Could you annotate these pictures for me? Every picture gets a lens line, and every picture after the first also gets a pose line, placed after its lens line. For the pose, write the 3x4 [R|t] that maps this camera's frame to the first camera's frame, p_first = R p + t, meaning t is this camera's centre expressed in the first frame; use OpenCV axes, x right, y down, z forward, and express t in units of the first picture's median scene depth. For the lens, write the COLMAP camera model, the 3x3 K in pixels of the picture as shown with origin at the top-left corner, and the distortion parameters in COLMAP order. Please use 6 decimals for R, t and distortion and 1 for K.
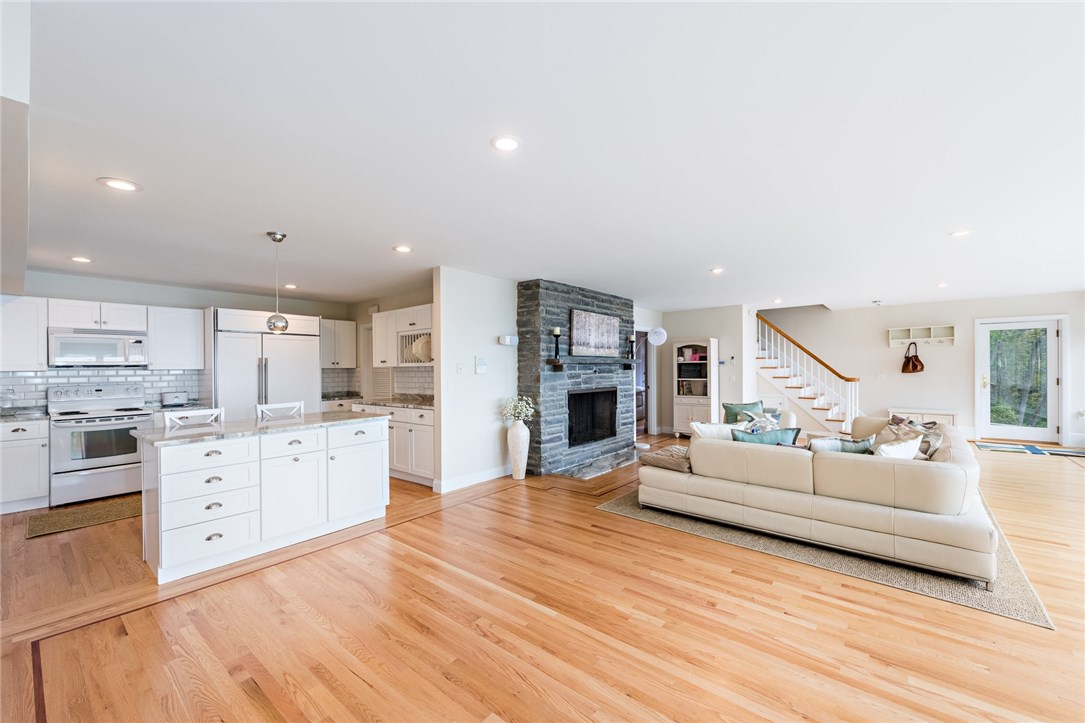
lens RADIAL K [[439.1, 0, 535.8], [0, 439.1, 363.3], [0, 0, 1]] dist [0.020850, -0.000193]
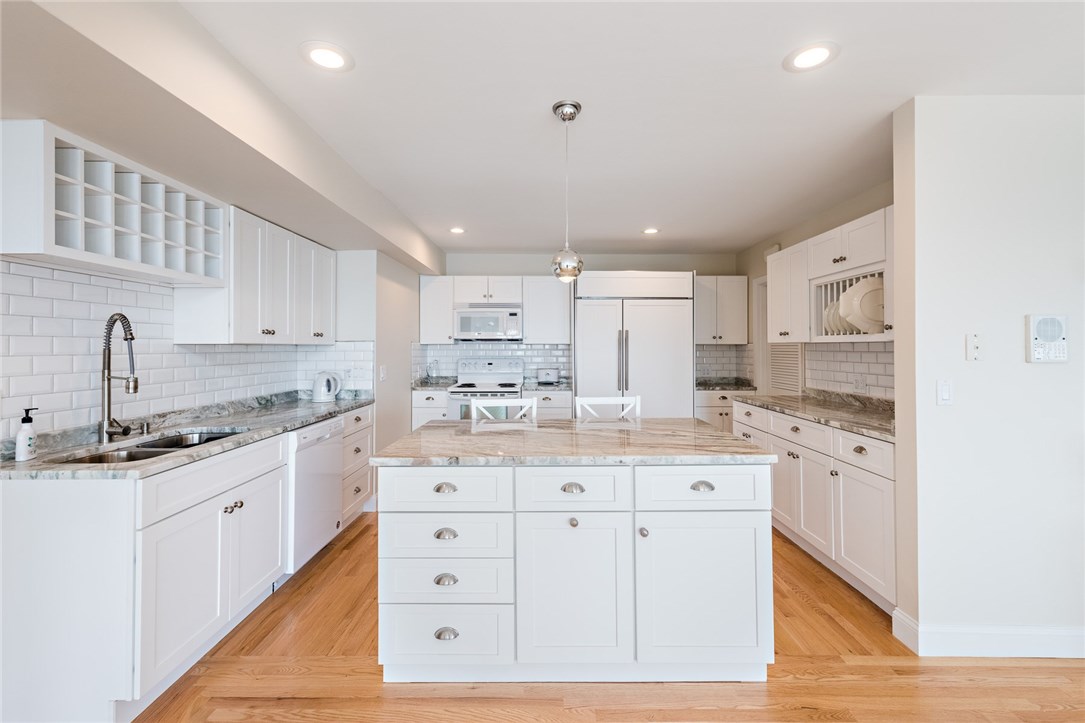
lens RADIAL K [[462.6, 0, 547.1], [0, 462.6, 337.9], [0, 0, 1]] dist [0.001841, 0.000068]
pose [[0.660788, -0.001524, -0.750571, -0.099826], [-0.000583, 0.999997, -0.002544, 0.004088], [0.750572, 0.002119, 0.660785, 0.382847]]
